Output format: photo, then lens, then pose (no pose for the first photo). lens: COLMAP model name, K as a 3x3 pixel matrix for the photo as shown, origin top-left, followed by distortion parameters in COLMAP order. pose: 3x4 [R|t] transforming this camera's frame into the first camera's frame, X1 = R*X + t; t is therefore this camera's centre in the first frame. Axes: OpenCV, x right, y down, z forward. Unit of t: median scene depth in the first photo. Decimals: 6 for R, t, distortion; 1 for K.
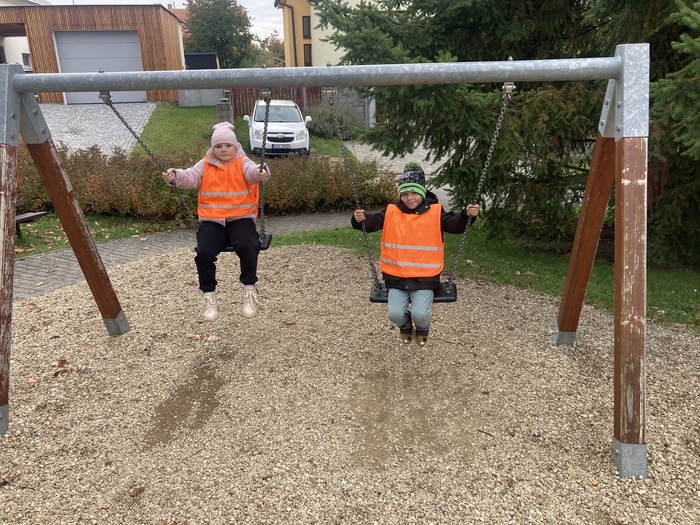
lens RADIAL K [[573.2, 0, 344.7], [0, 573.2, 260.8], [0, 0, 1]] dist [0.003340, -0.001146]
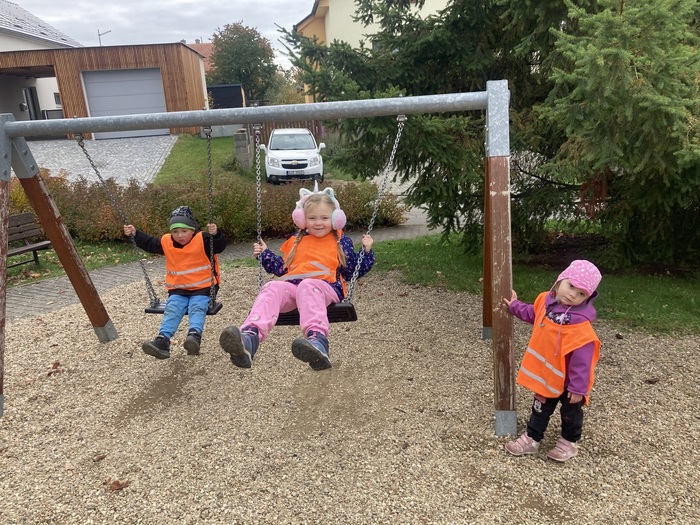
lens RADIAL K [[573.2, 0, 356.0], [0, 573.2, 264.8], [0, 0, 1]] dist [0.003340, -0.001146]
pose [[0.998980, -0.028132, -0.035321, 0.159004], [0.026895, 0.999025, -0.035005, 0.031850], [0.036271, 0.034019, 0.998763, -0.143064]]
